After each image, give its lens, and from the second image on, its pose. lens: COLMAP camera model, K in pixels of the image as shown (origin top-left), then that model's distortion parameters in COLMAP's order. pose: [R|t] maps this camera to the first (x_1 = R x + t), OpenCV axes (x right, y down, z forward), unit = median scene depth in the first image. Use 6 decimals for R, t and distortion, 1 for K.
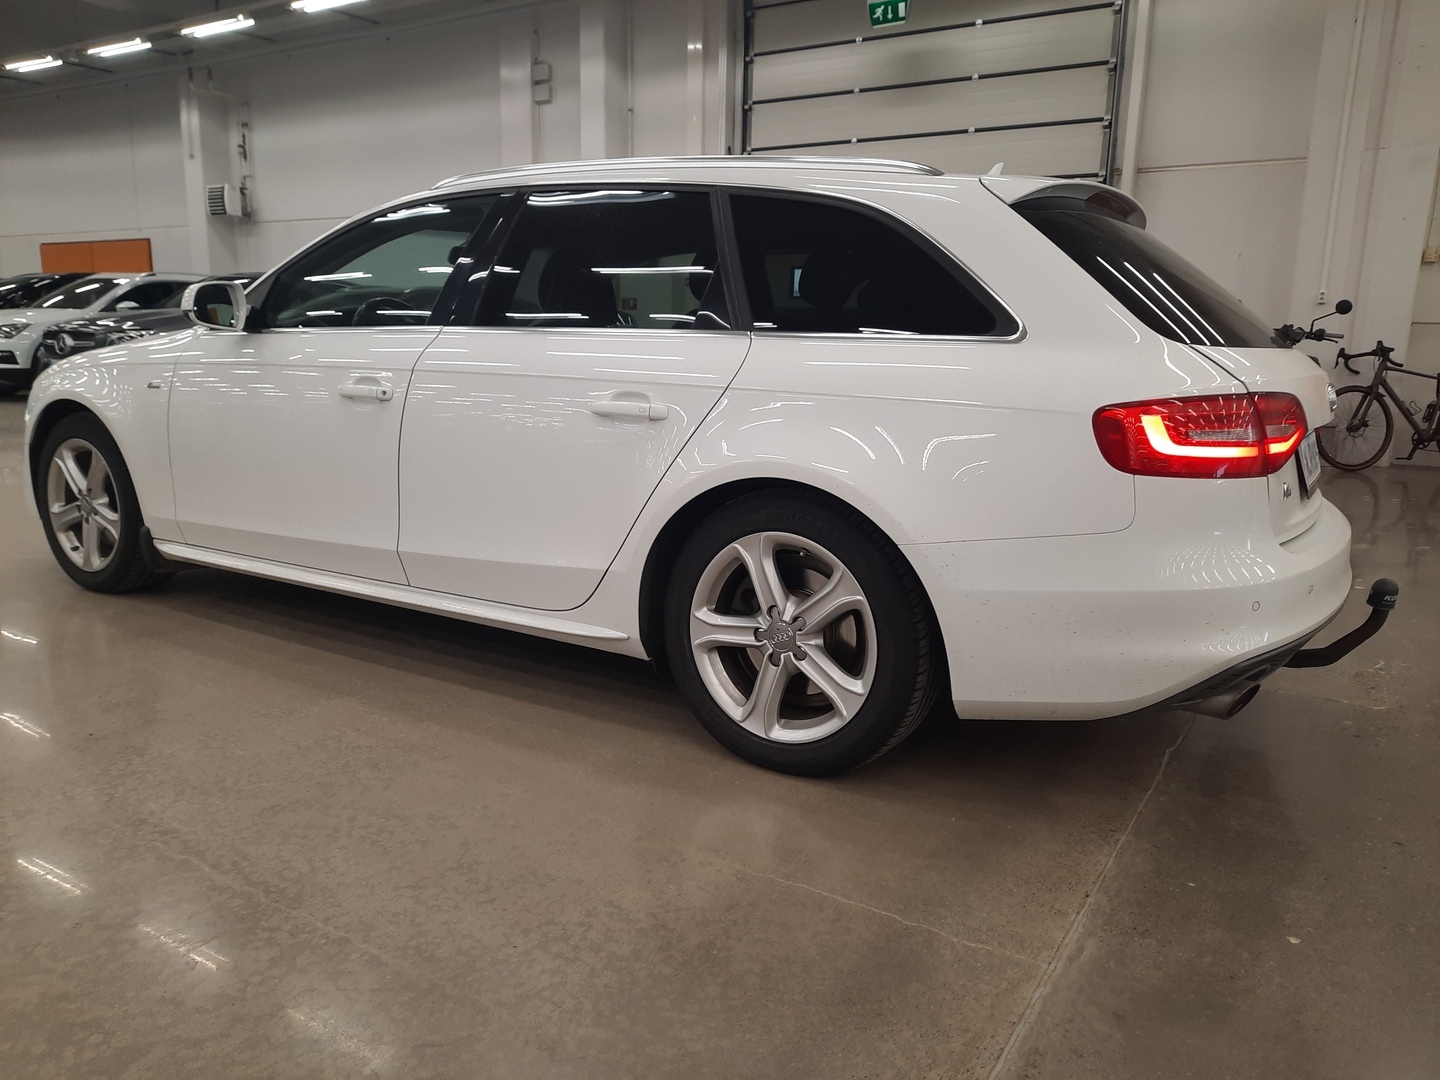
lens RADIAL K [[1067.9, 0, 737.7], [0, 1067.9, 536.4], [0, 0, 1]] dist [0.049111, -0.033196]
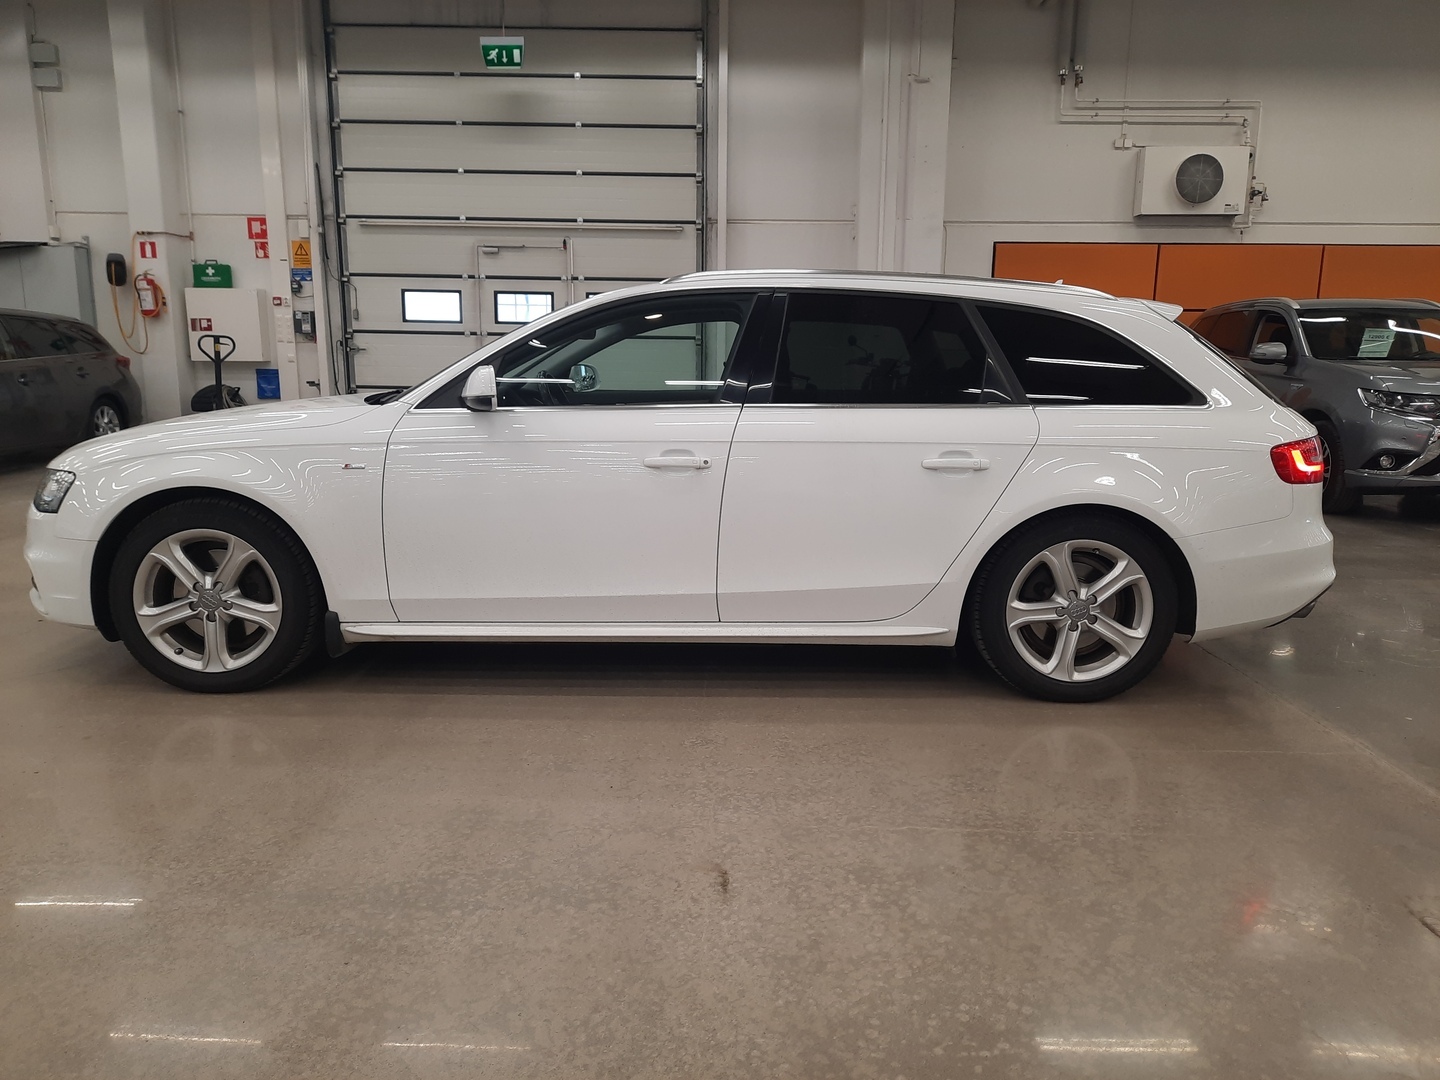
lens RADIAL K [[1067.9, 0, 737.7], [0, 1067.9, 536.4], [0, 0, 1]] dist [0.049111, -0.033196]
pose [[0.846912, -0.104389, 0.521386, -0.731583], [0.105424, 0.994039, 0.027777, -0.064361], [-0.521178, 0.031442, 0.852869, -0.016016]]
